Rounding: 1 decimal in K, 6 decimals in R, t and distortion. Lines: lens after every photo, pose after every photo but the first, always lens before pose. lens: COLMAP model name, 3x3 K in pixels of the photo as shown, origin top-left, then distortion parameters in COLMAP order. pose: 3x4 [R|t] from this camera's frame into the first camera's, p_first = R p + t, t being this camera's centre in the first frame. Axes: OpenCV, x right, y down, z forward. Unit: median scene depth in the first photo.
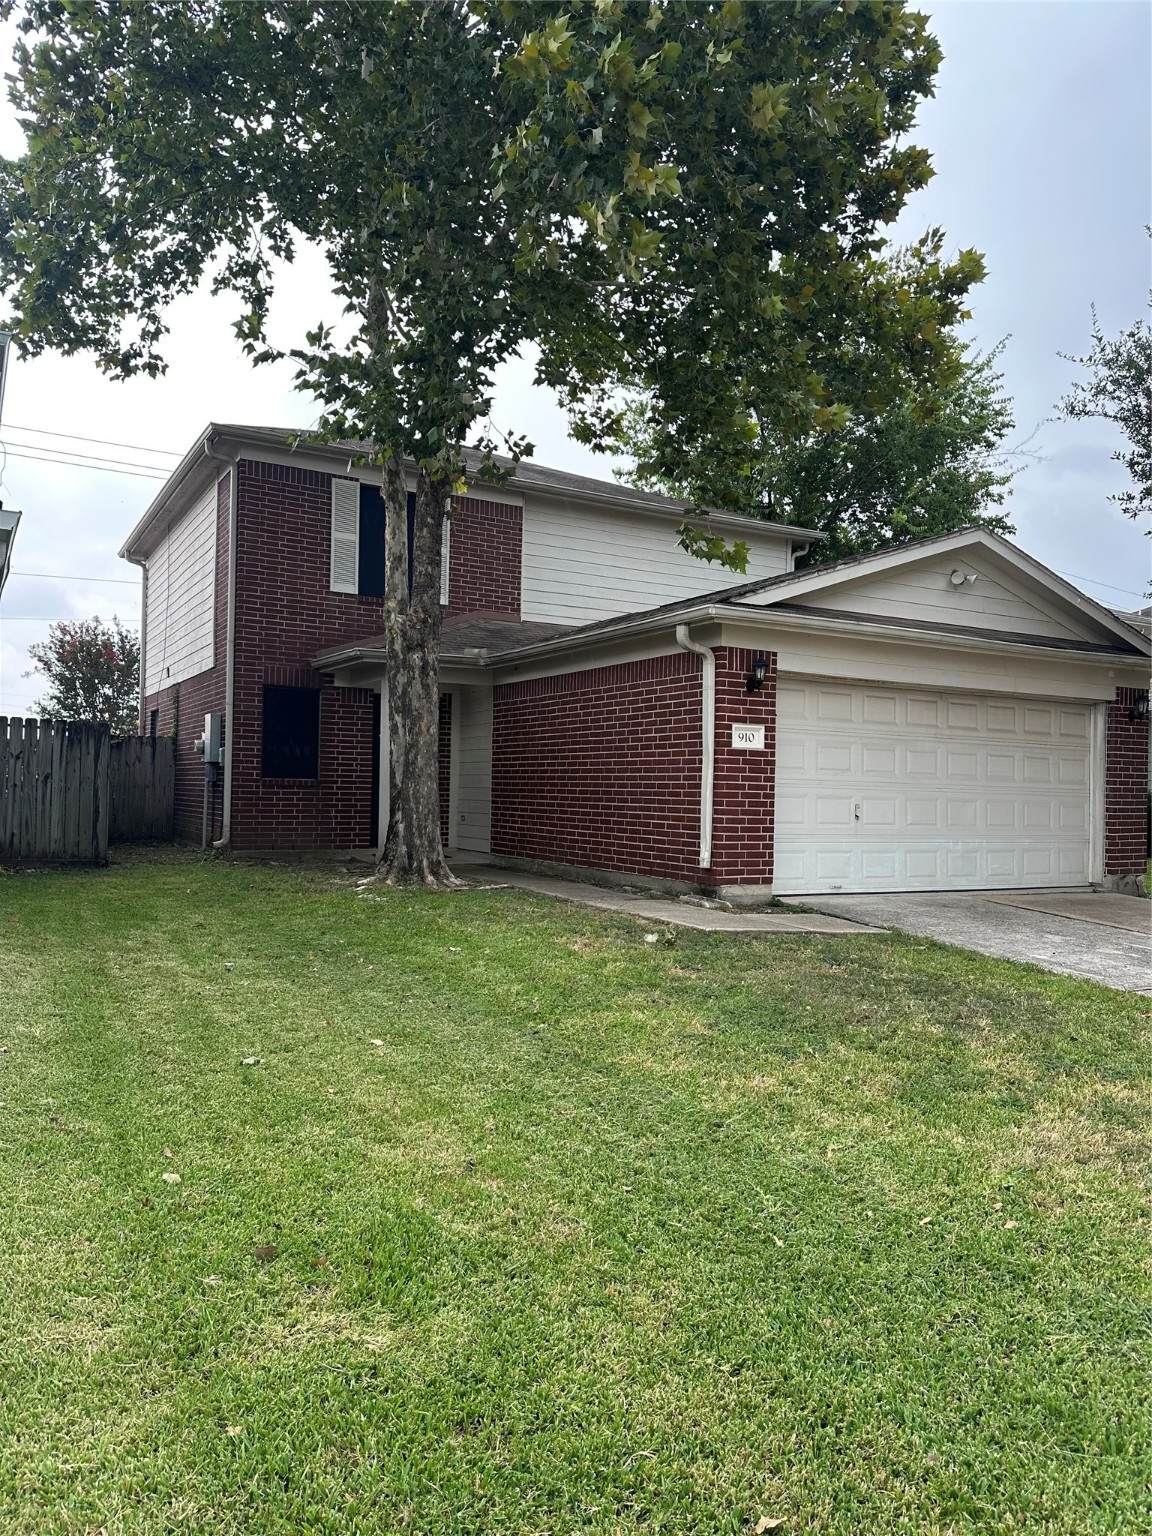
lens RADIAL K [[1086.1, 0, 583.5], [0, 1086.1, 761.3], [0, 0, 1]] dist [0.008295, -0.016088]
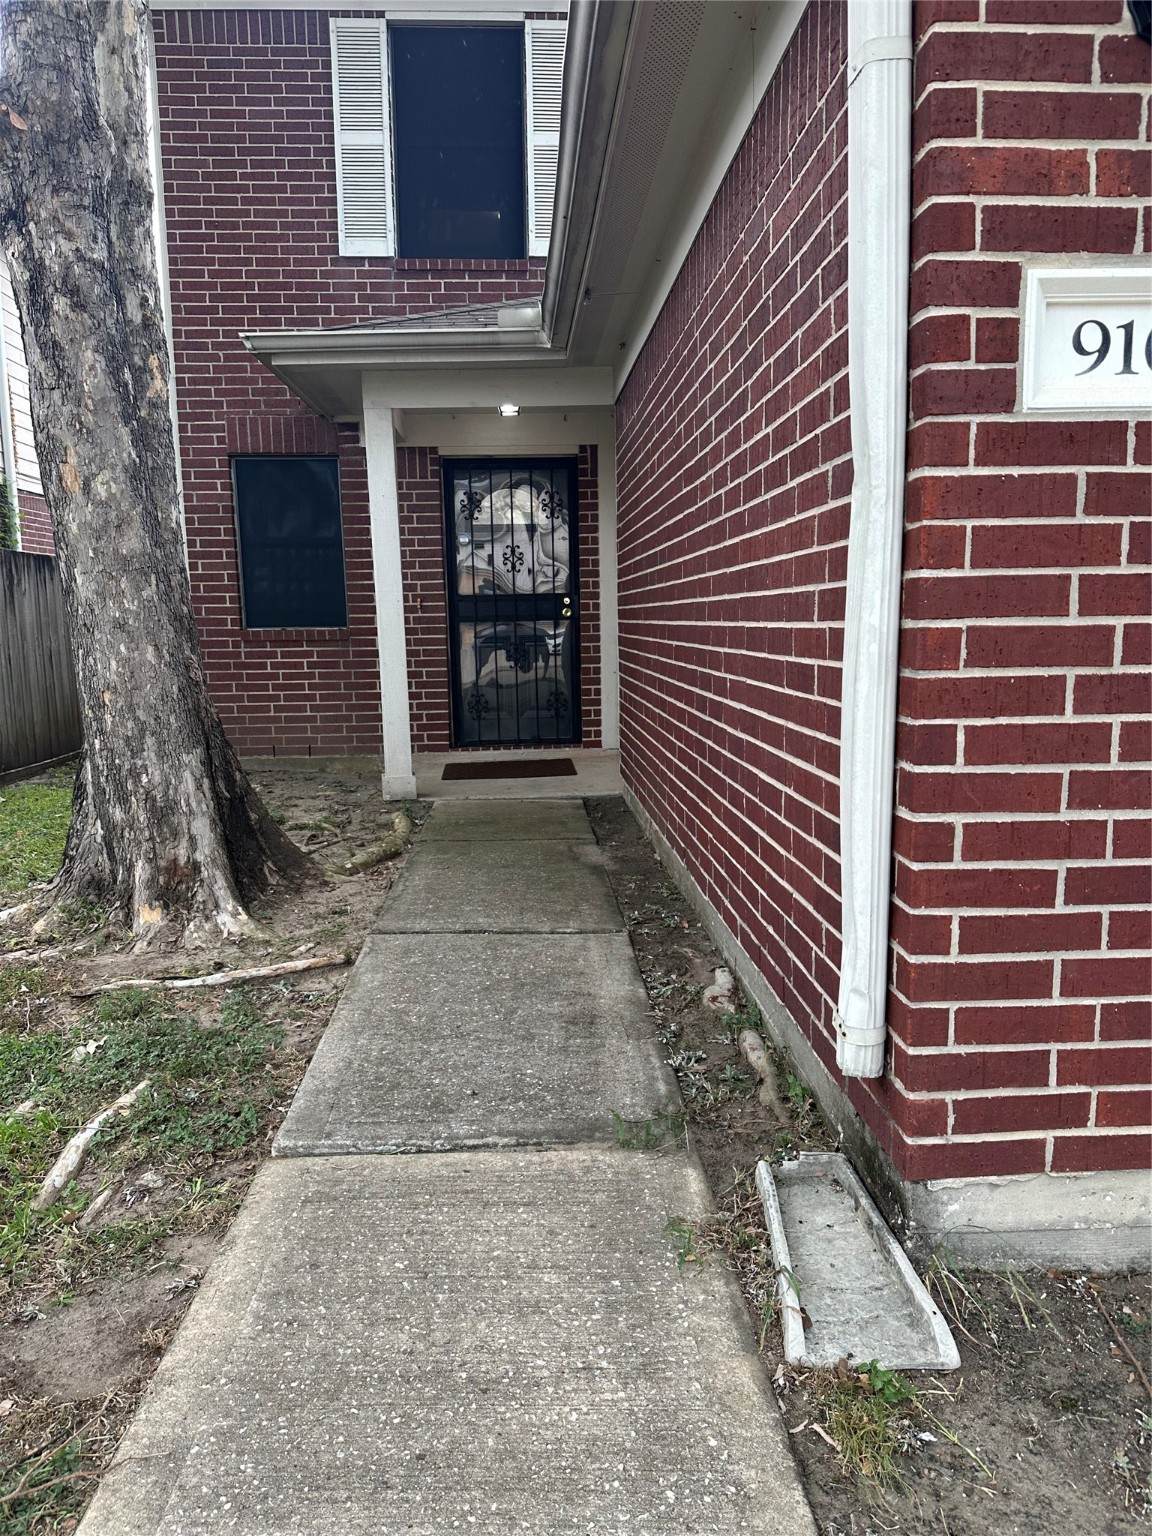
lens RADIAL K [[1086.1, 0, 580.2], [0, 1086.1, 773.2], [0, 0, 1]] dist [0.008295, -0.016088]
pose [[0.896547, 0.027108, -0.442119, 0.141810], [0.048283, 0.986197, 0.158378, 0.011759], [0.440310, -0.163341, 0.882863, 0.760107]]
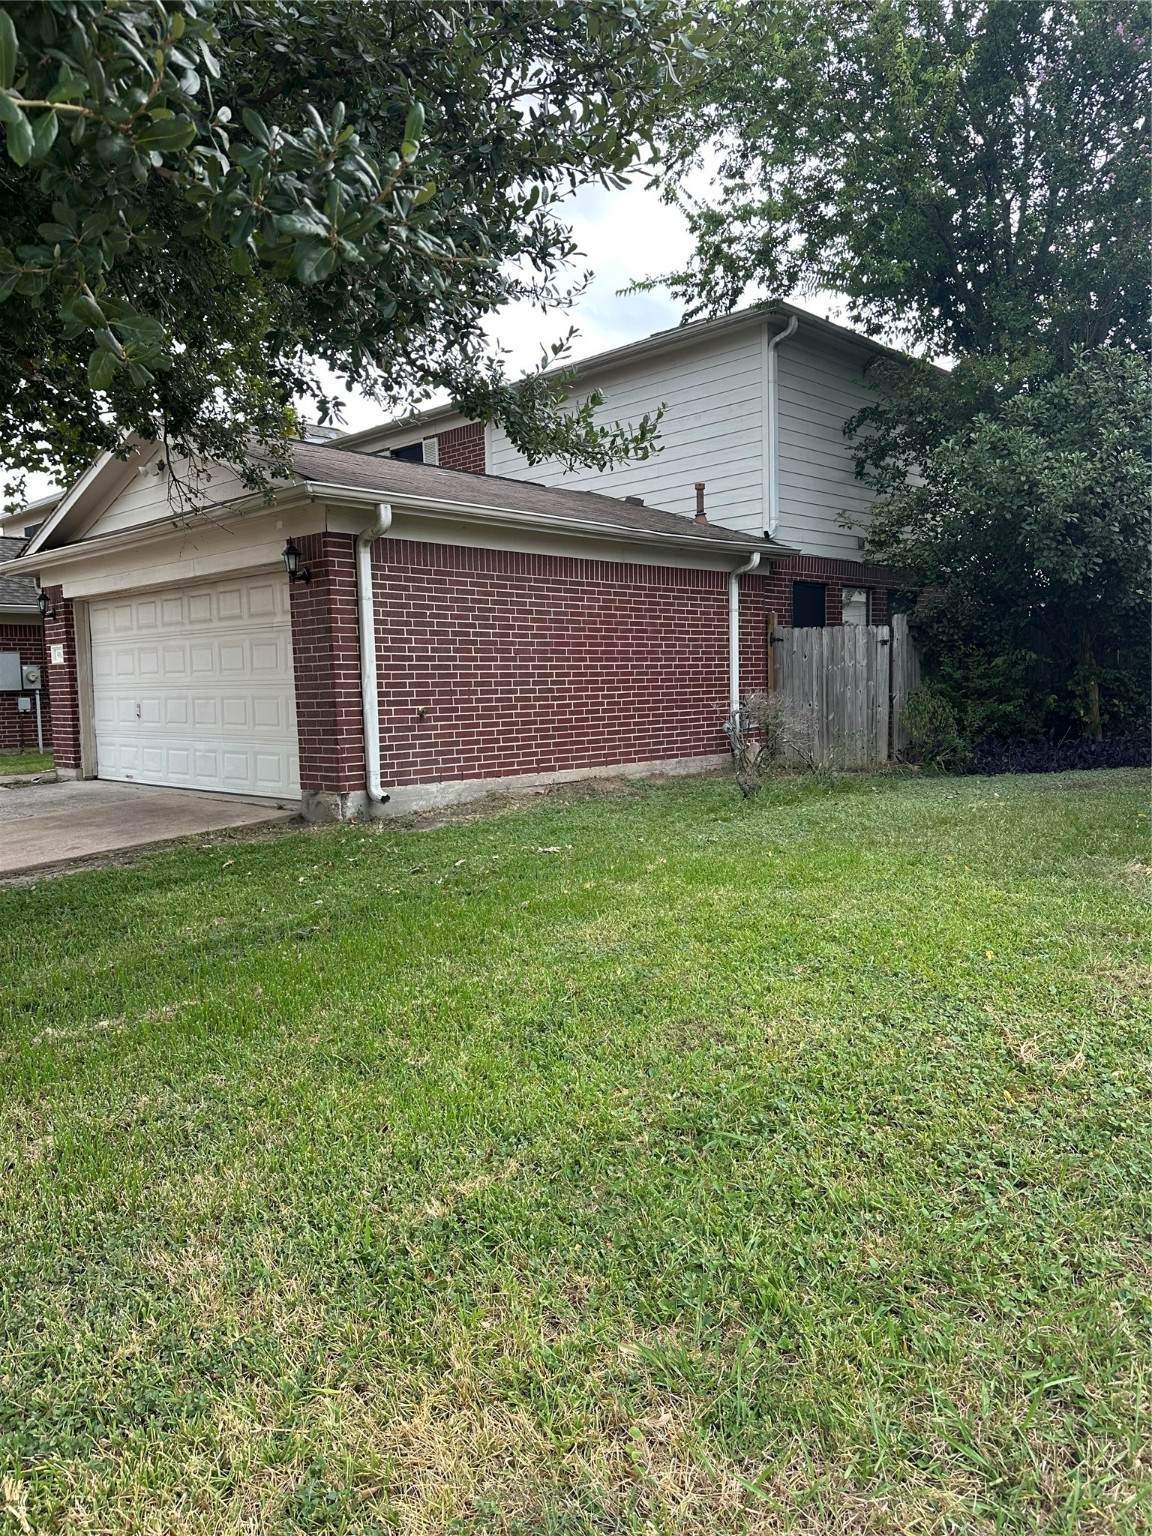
lens RADIAL K [[1086.1, 0, 576.4], [0, 1086.1, 768.5], [0, 0, 1]] dist [0.008295, -0.016088]
pose [[0.290413, 0.056344, -0.955241, 1.491834], [0.055183, 0.995617, 0.075503, 0.048426], [0.955309, -0.074640, 0.286031, 1.140533]]
